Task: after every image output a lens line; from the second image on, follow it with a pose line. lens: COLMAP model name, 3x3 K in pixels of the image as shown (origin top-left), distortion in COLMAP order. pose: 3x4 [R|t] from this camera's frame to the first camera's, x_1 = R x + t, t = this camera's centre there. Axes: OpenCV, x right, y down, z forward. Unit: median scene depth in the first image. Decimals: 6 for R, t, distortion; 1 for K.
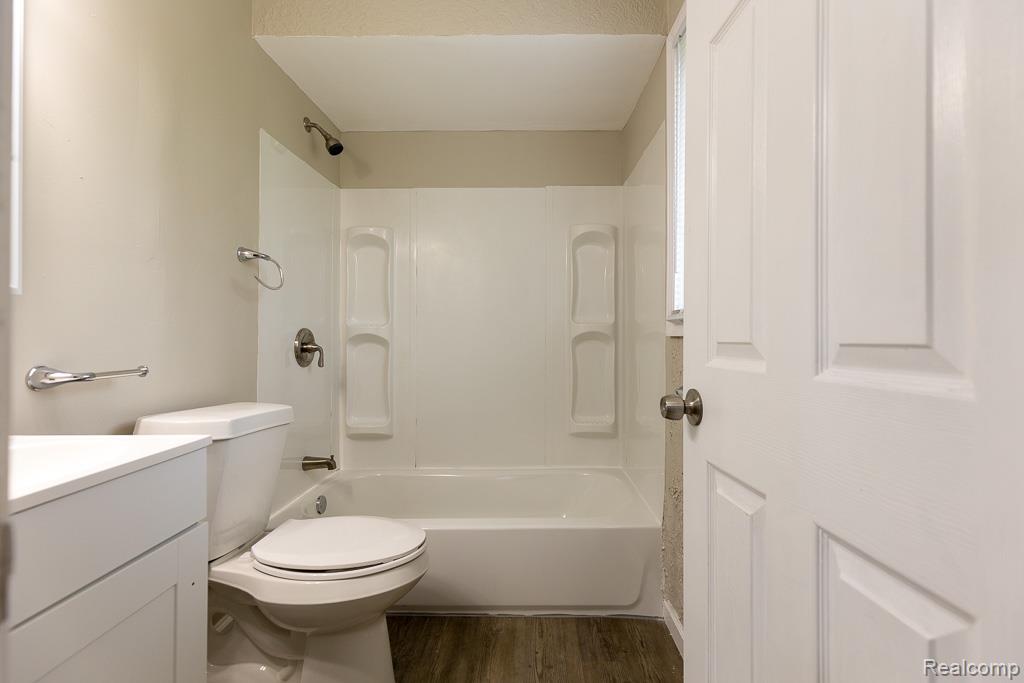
lens RADIAL K [[466.8, 0, 511.4], [0, 466.8, 332.7], [0, 0, 1]] dist [0.006107, -0.000102]
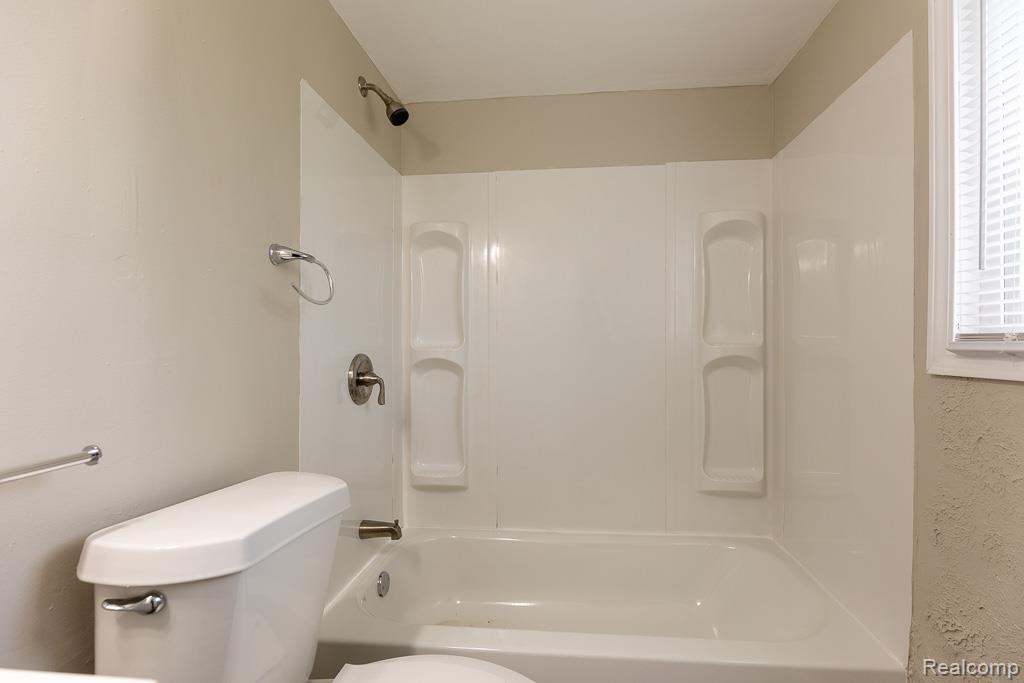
lens RADIAL K [[466.8, 0, 514.7], [0, 466.8, 348.6], [0, 0, 1]] dist [0.006107, -0.000102]
pose [[0.996287, -0.000539, -0.086096, -0.109543], [0.001652, 0.999916, 0.012863, -0.024061], [0.086081, -0.012957, 0.996204, 0.226687]]
